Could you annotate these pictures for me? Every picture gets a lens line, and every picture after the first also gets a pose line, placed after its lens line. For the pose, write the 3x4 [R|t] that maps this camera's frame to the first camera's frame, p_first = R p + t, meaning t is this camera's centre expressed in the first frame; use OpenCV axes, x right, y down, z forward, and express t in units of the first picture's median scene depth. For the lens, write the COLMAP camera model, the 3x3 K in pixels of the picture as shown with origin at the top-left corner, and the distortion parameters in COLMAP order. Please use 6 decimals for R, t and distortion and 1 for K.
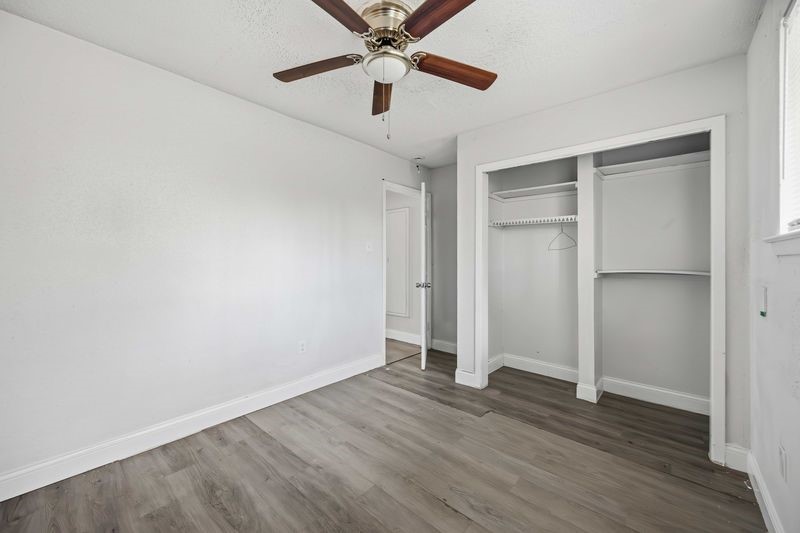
lens RADIAL K [[308.5, 0, 399.9], [0, 308.5, 263.1], [0, 0, 1]] dist [0.010401, 0.000124]
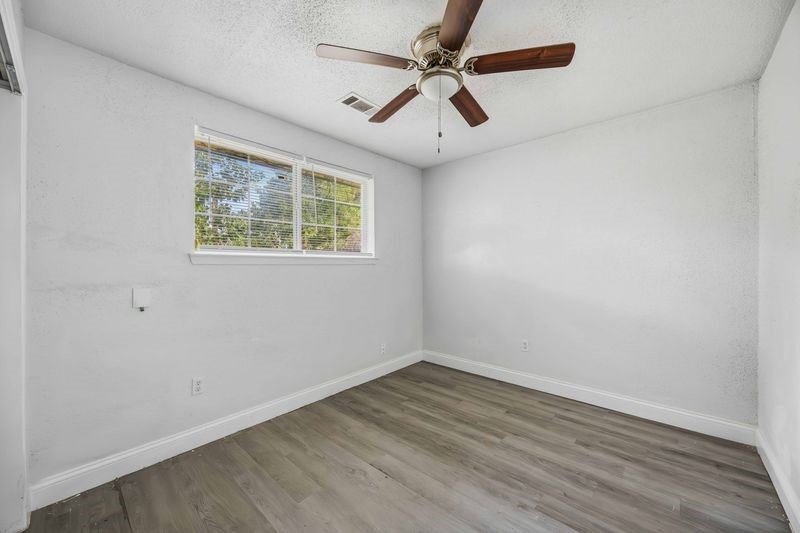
lens RADIAL K [[308.5, 0, 400.2], [0, 308.5, 266.8], [0, 0, 1]] dist [0.010401, 0.000124]
pose [[-0.999893, -0.000236, 0.014654, 0.074573], [-0.000148, 0.999982, 0.006019, -0.019350], [-0.014655, 0.006016, -0.999875, 2.046428]]
